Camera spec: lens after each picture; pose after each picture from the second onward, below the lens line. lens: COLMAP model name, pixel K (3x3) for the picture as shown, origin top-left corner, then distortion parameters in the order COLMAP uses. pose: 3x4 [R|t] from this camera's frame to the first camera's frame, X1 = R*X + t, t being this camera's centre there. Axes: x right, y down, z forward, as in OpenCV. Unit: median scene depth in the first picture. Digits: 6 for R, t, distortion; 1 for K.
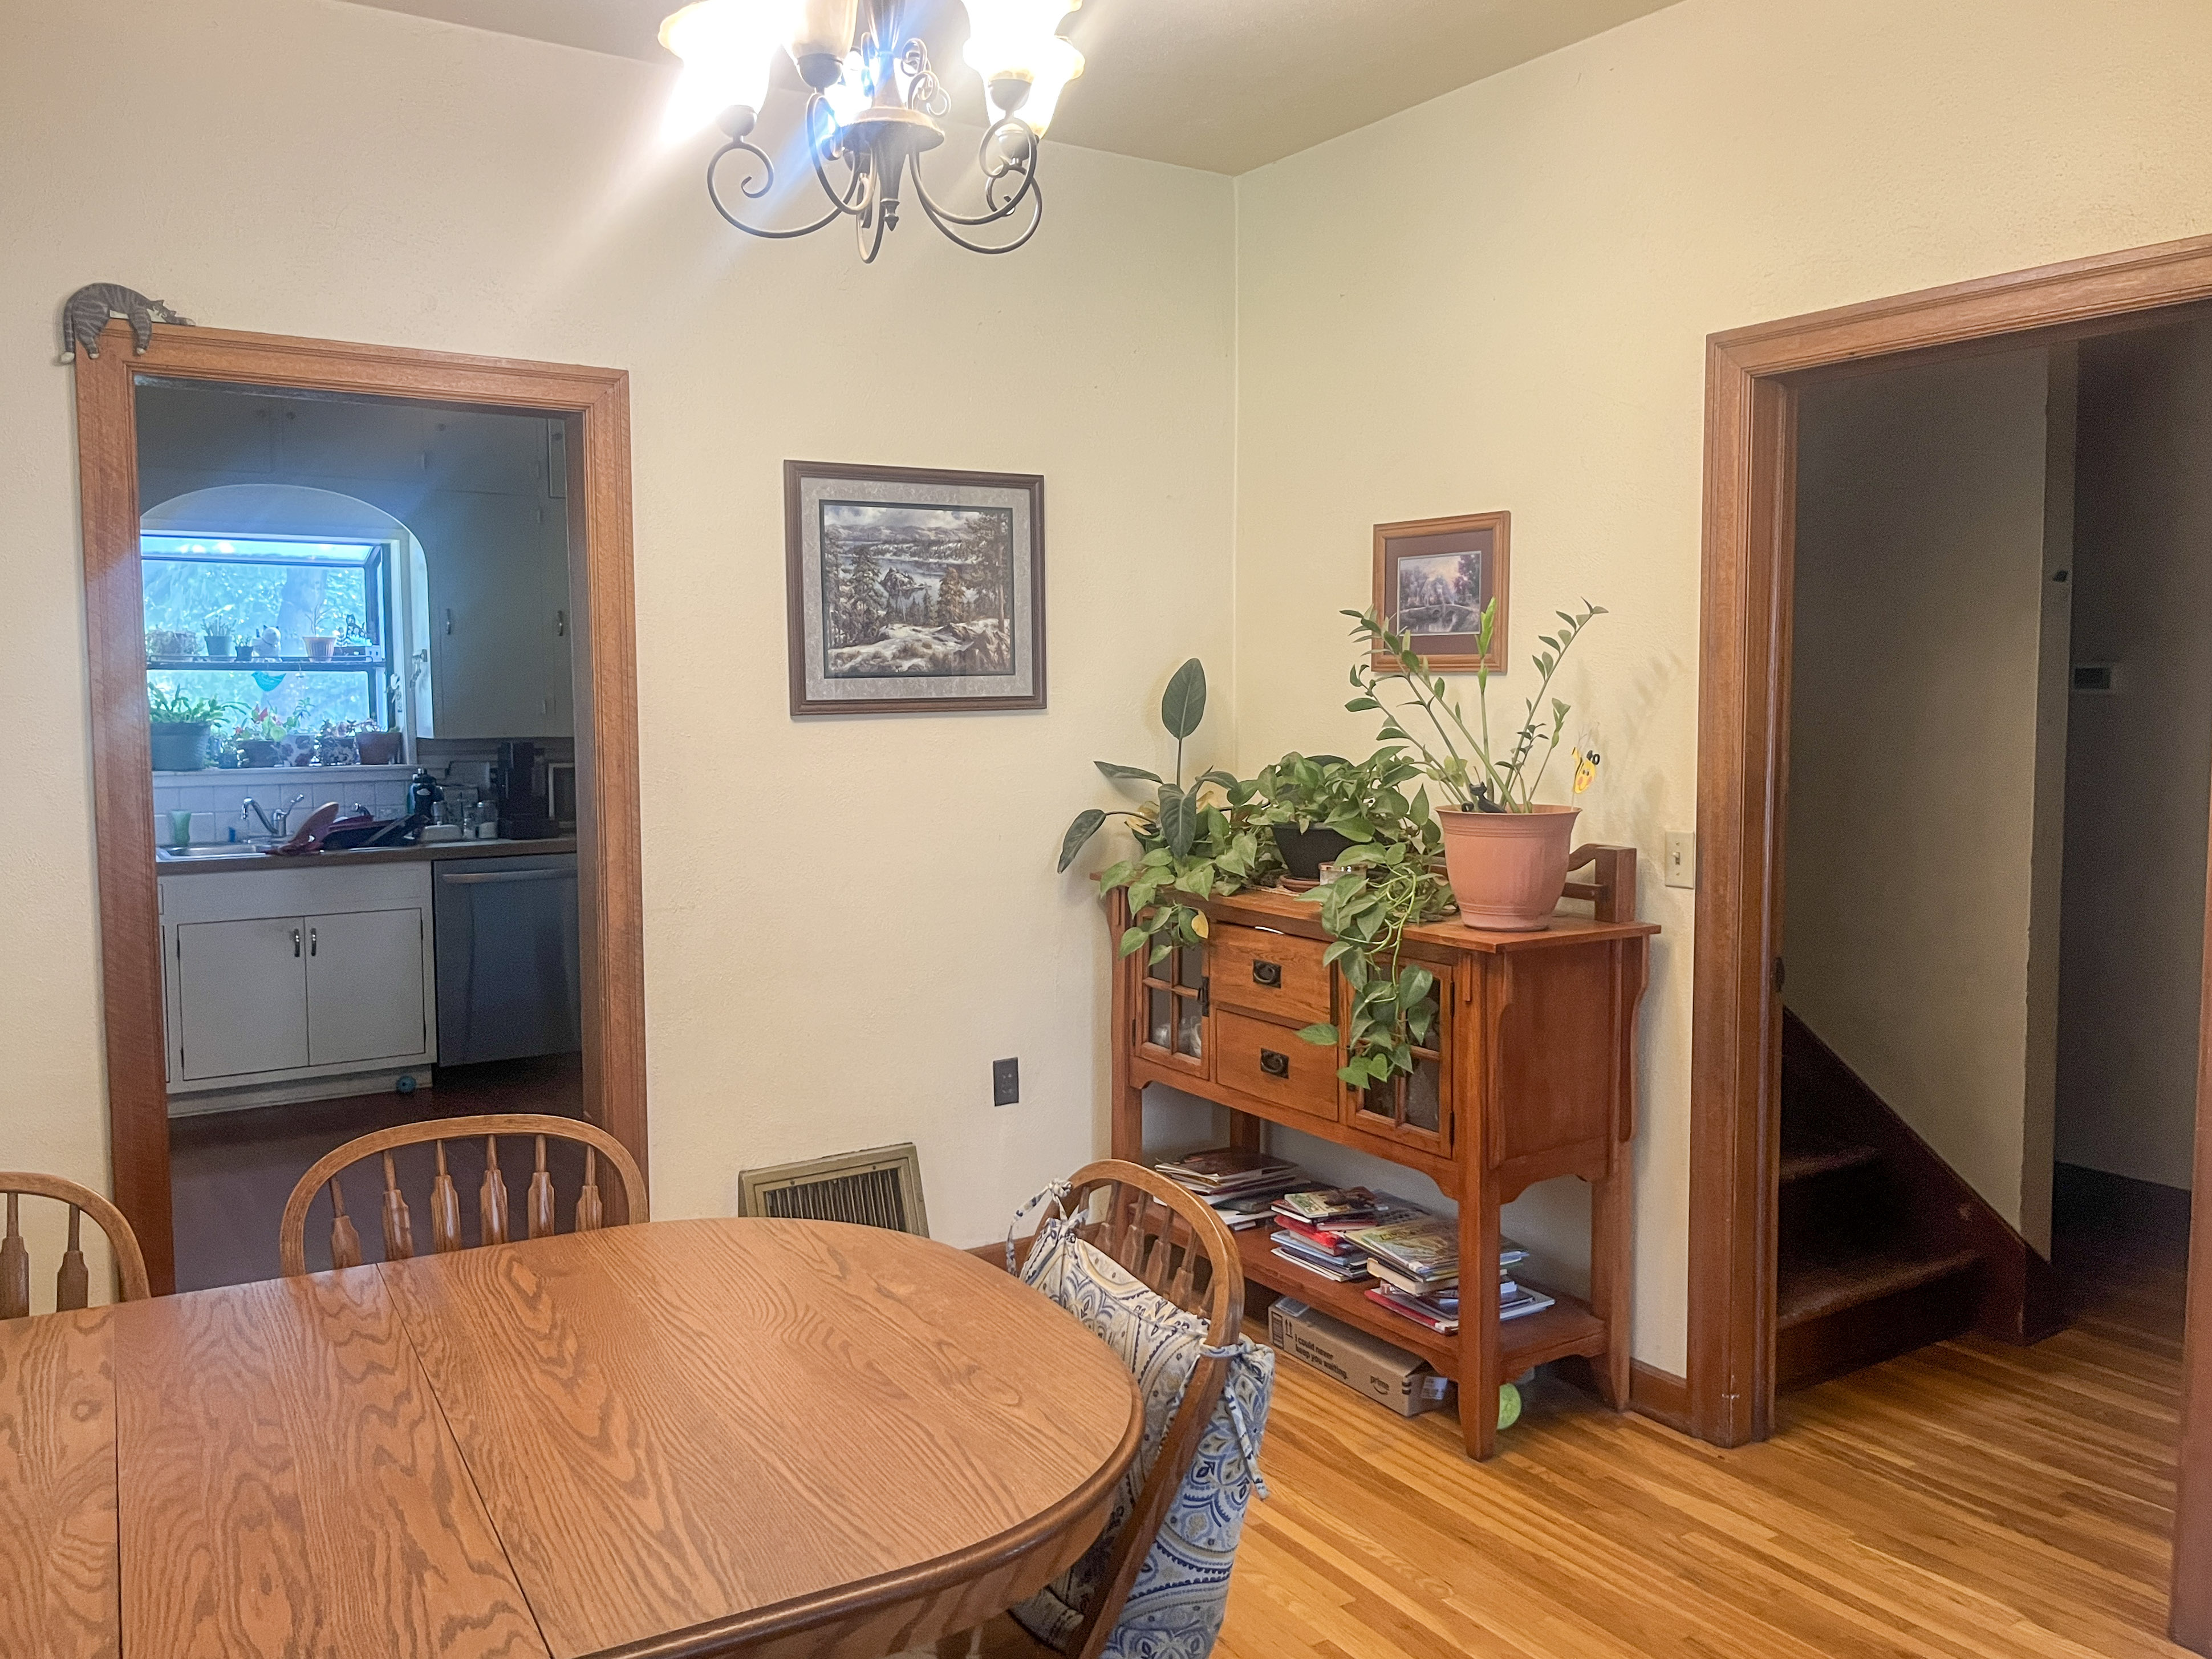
lens RADIAL K [[1729.5, 0, 1106.0], [0, 1729.5, 829.5], [0, 0, 1]] dist [0.052649, -0.091894]
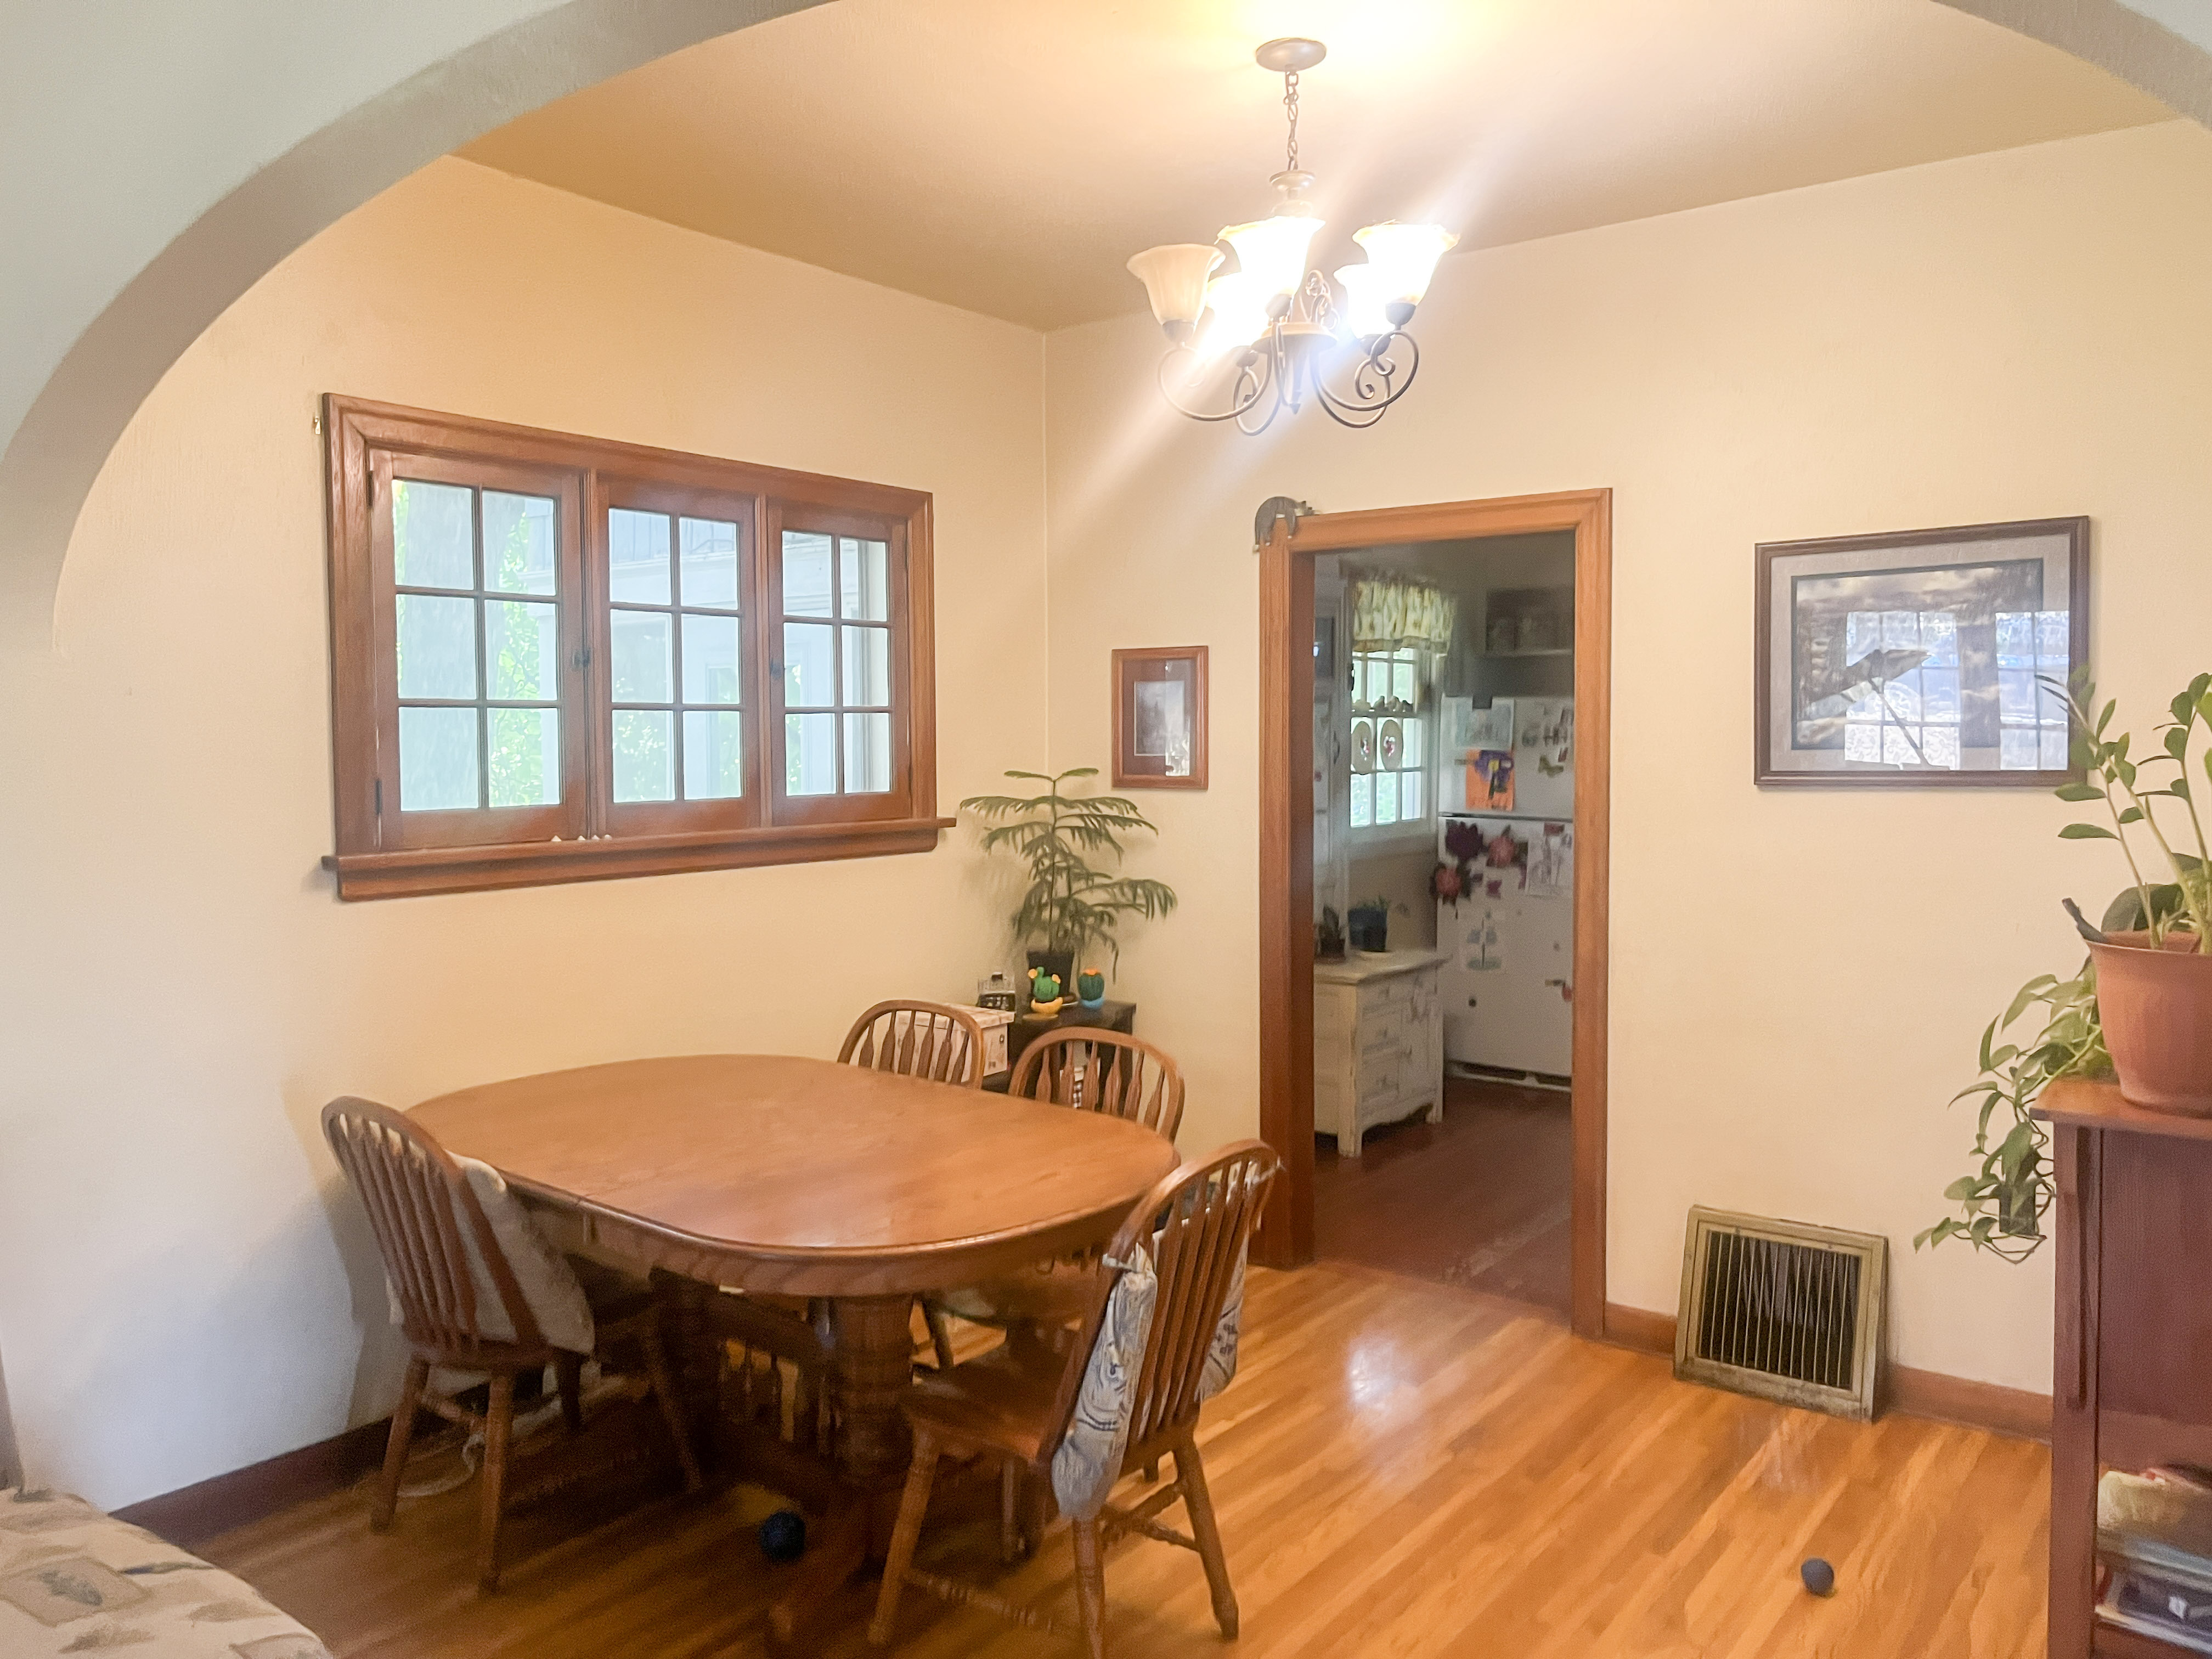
lens RADIAL K [[1729.4, 0, 1106.0], [0, 1729.4, 829.5], [0, 0, 1]] dist [0.052649, -0.091894]
pose [[0.320973, 0.057087, -0.945366, 0.684366], [-0.075756, 0.996531, 0.034456, -0.045527], [0.944054, 0.060557, 0.324184, 0.290838]]
